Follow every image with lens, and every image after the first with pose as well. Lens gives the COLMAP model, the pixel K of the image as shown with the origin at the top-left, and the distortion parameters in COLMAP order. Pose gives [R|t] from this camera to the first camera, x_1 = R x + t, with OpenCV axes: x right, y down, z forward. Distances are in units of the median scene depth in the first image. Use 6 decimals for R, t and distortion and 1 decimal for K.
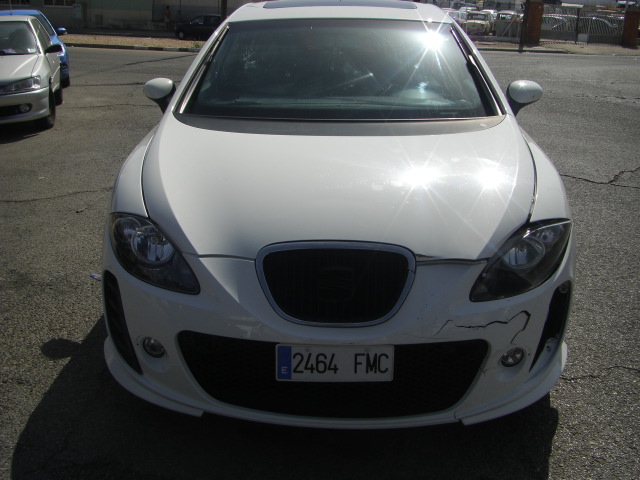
lens RADIAL K [[719.5, 0, 323.7], [0, 719.5, 240.4], [0, 0, 1]] dist [-0.138905, 0.000000]
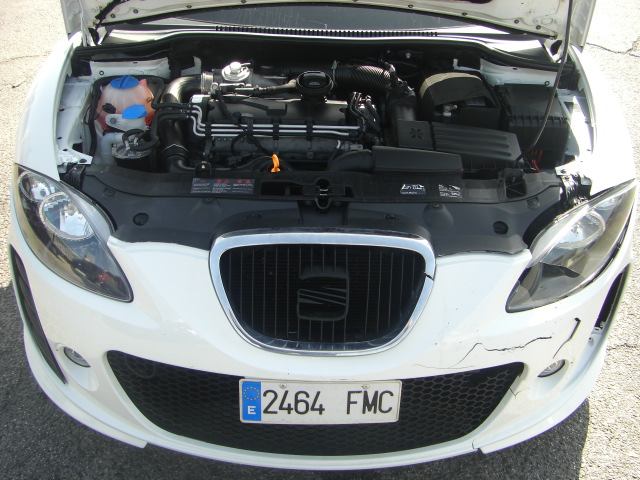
lens RADIAL K [[719.5, 0, 318.1], [0, 719.5, 236.7], [0, 0, 1]] dist [-0.138905, 0.000000]
pose [[0.999590, 0.008026, 0.027490, -0.008038], [-0.014294, 0.971632, 0.236066, -0.165357], [-0.024816, -0.236362, 0.971348, 0.329408]]
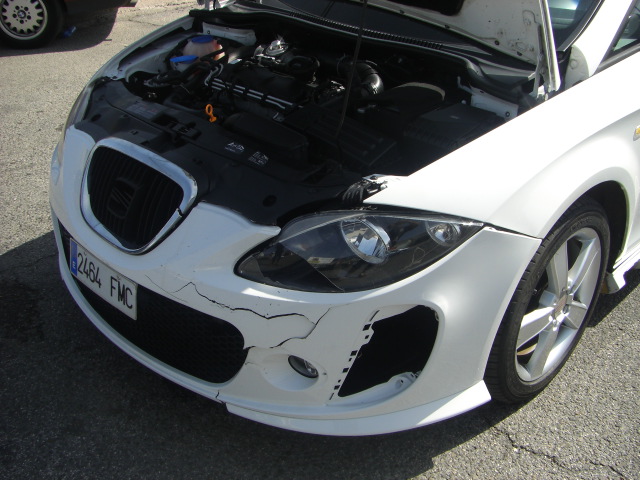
lens RADIAL K [[719.5, 0, 319.1], [0, 719.5, 239.0], [0, 0, 1]] dist [-0.138905, 0.000000]
pose [[0.716362, 0.340043, -0.609260, 0.767217], [-0.217750, 0.938547, 0.267797, -0.186437], [0.662881, -0.059173, 0.746383, 0.498940]]
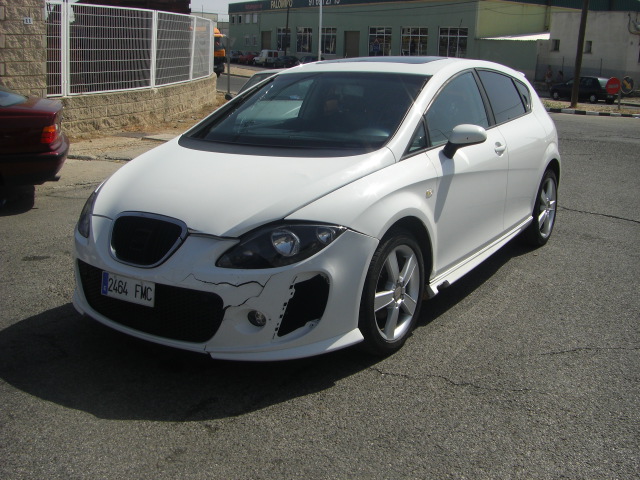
lens RADIAL K [[719.5, 0, 319.5], [0, 719.5, 241.7], [0, 0, 1]] dist [-0.138905, 0.000000]
pose [[0.841987, 0.123468, -0.525179, 1.161611], [-0.163949, 0.985980, -0.031048, 0.050388], [0.513983, 0.112245, 0.850425, -0.107586]]
